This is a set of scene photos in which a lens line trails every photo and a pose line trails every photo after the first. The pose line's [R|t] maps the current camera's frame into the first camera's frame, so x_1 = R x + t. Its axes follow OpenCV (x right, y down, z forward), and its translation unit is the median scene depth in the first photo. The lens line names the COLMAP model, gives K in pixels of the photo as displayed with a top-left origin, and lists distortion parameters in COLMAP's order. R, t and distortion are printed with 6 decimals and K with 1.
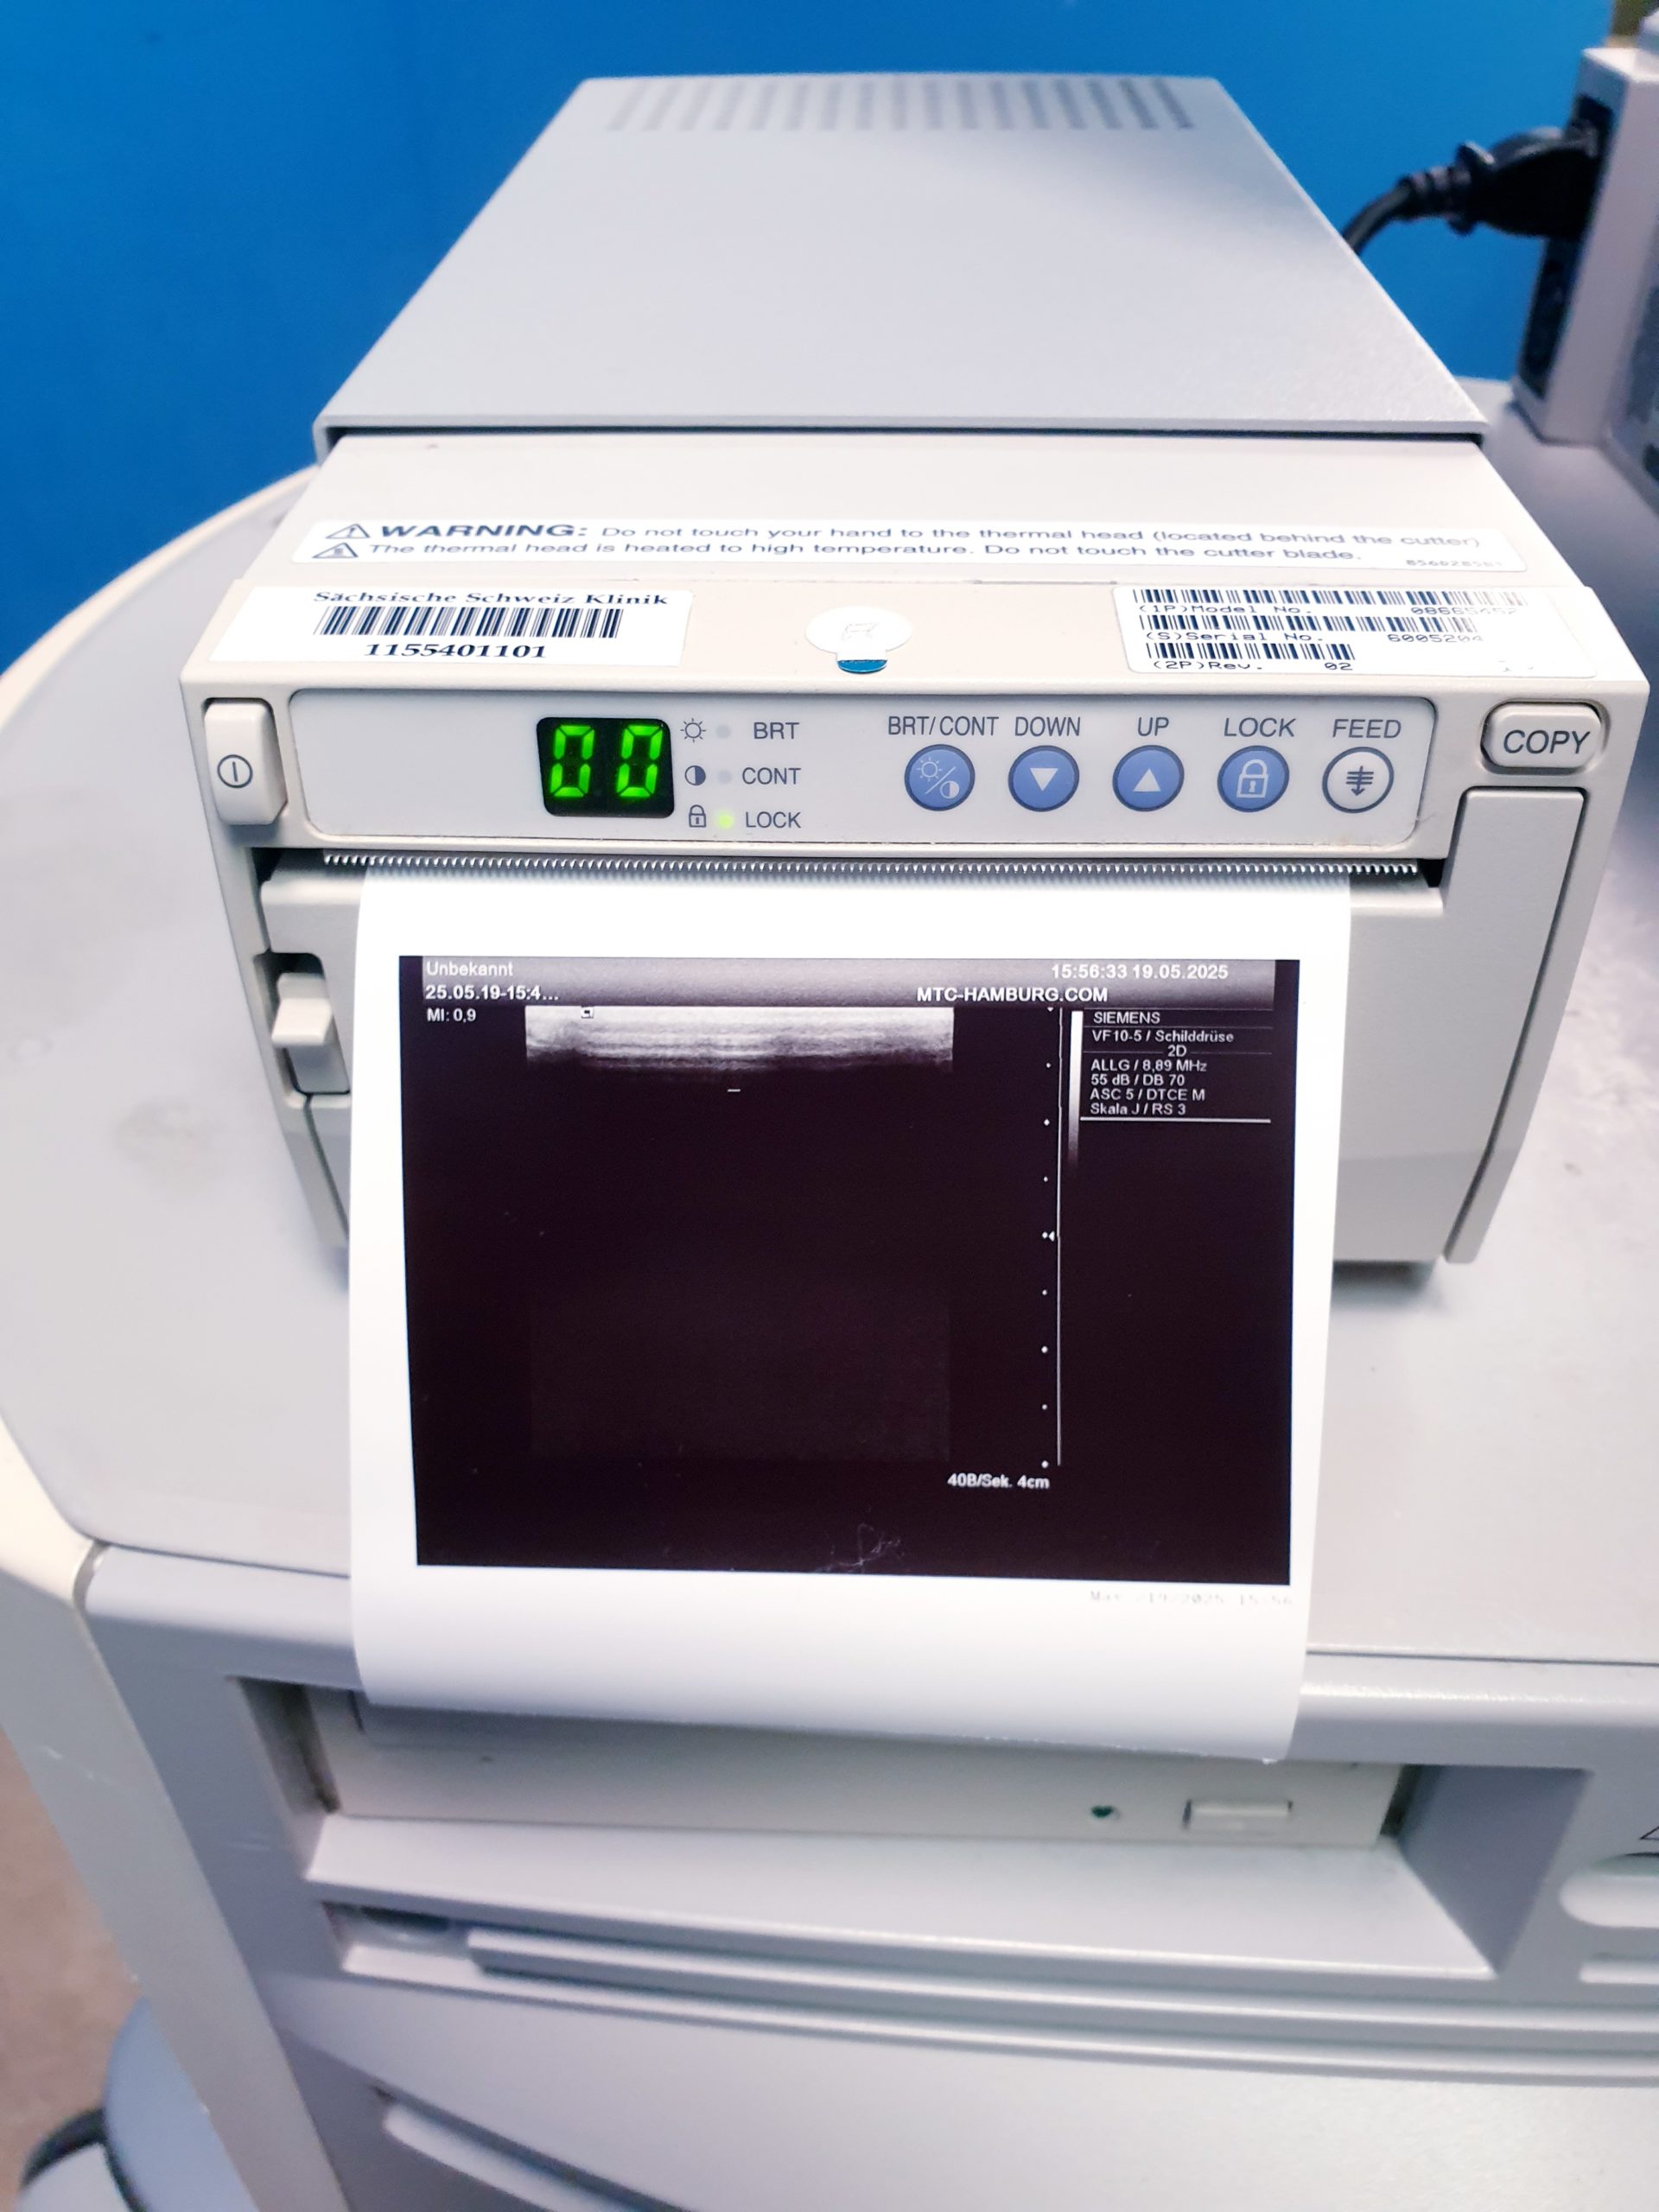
lens RADIAL K [[1769.3, 0, 827.7], [0, 1769.3, 1102.6], [0, 0, 1]] dist [-0.056439, 0.047622]
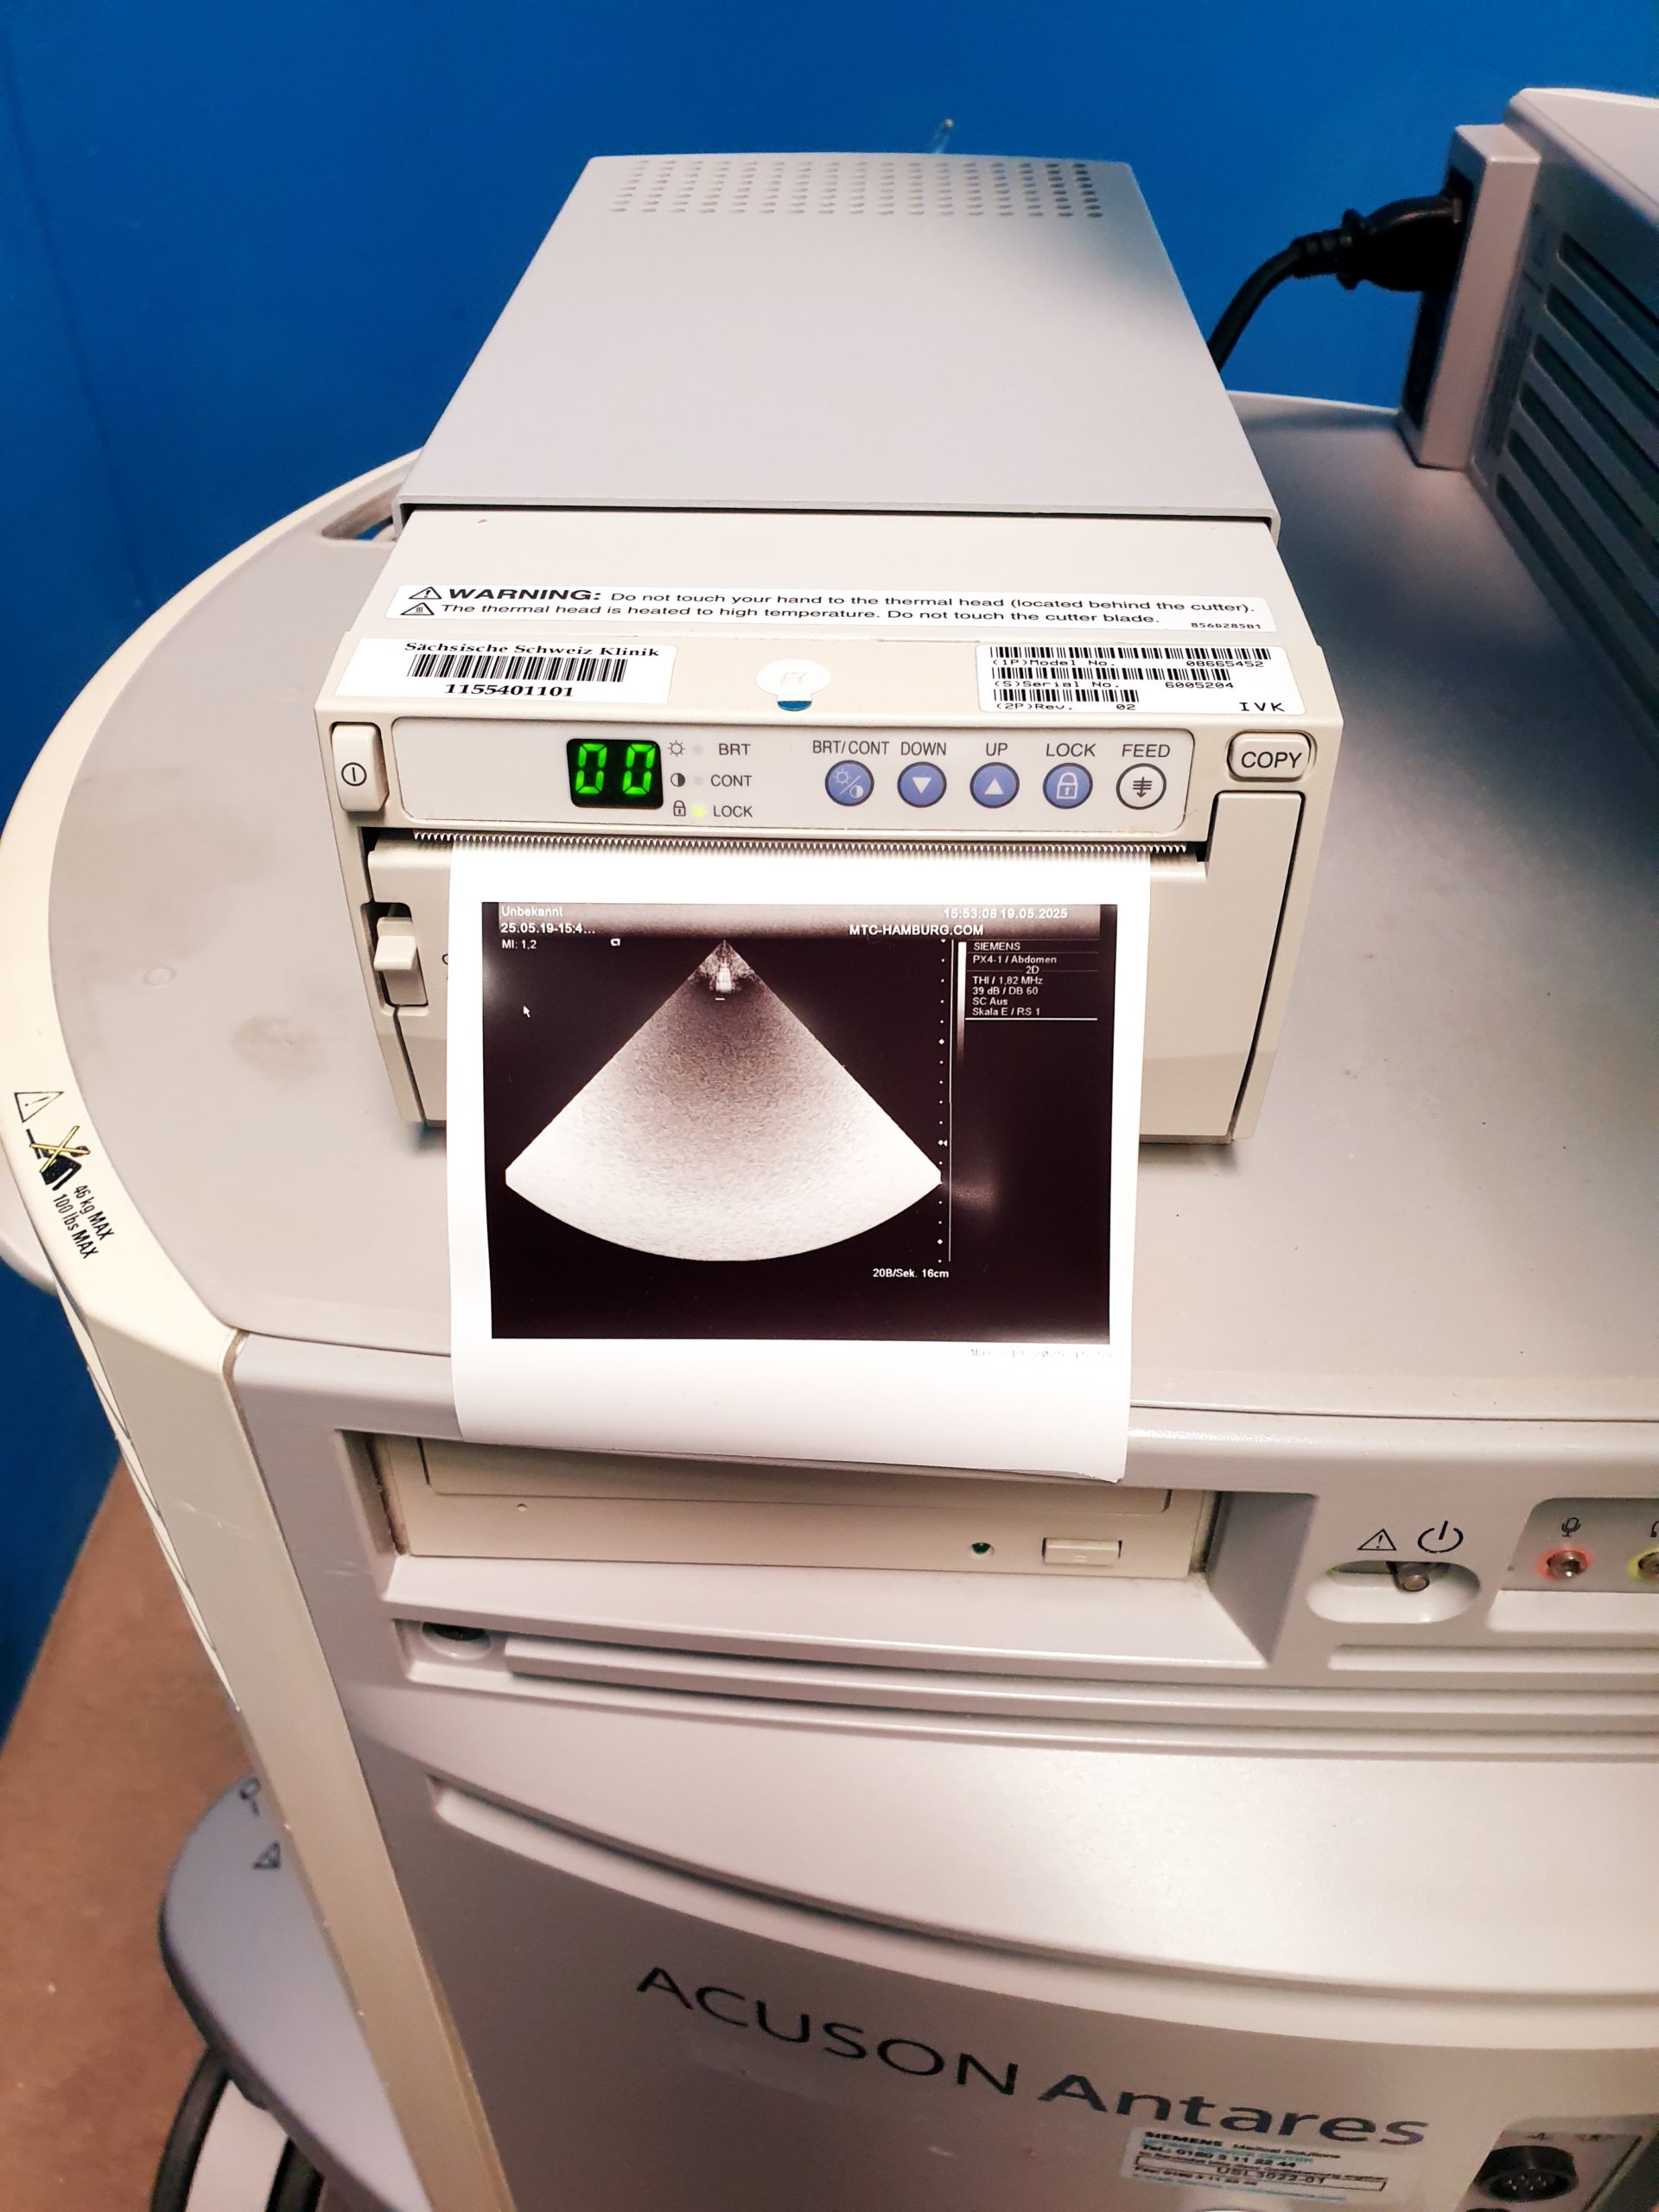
lens RADIAL K [[1769.3, 0, 846.7], [0, 1769.3, 1095.0], [0, 0, 1]] dist [-0.056439, 0.047622]
pose [[0.999877, 0.005684, 0.014640, 0.041392], [-0.006028, 0.999704, 0.023571, 0.034502], [-0.014502, -0.023657, 0.999615, -0.427805]]
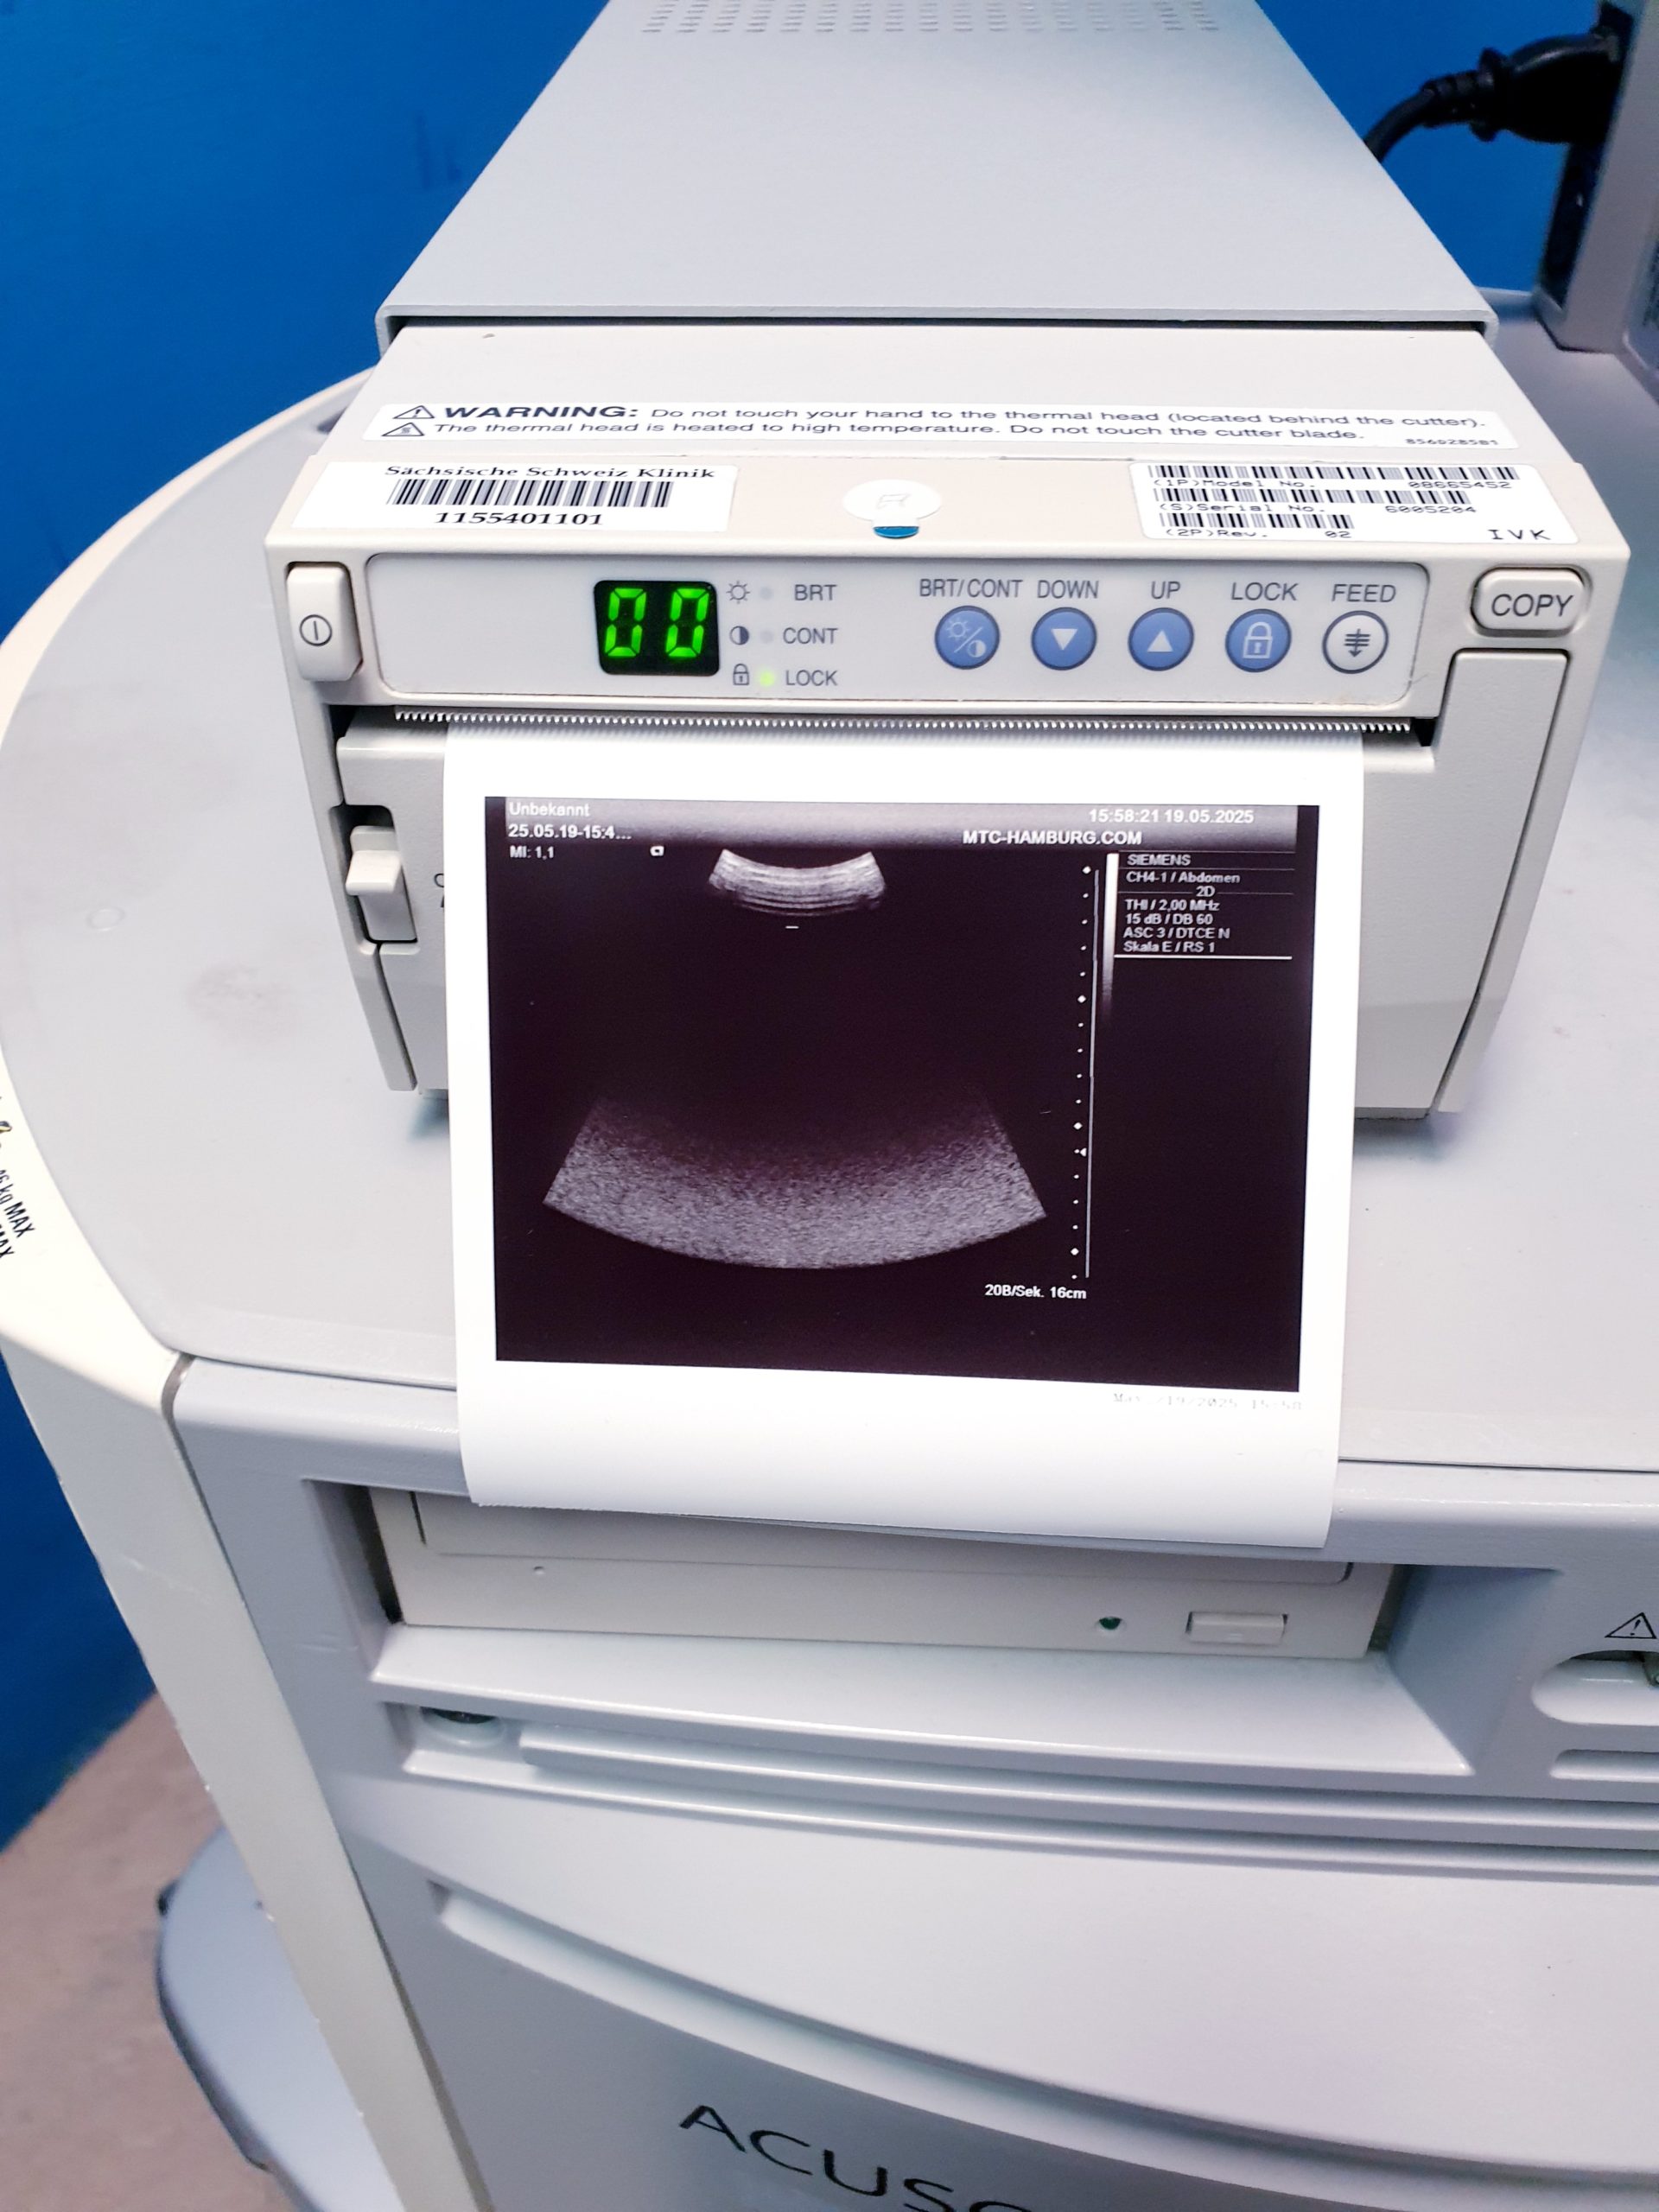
lens RADIAL K [[1769.3, 0, 825.8], [0, 1769.3, 1097.6], [0, 0, 1]] dist [-0.056439, 0.047622]
pose [[0.999915, 0.005608, -0.011797, -0.008325], [-0.005186, 0.999356, 0.035496, 0.057710], [0.011989, -0.035431, 0.999300, -0.086035]]
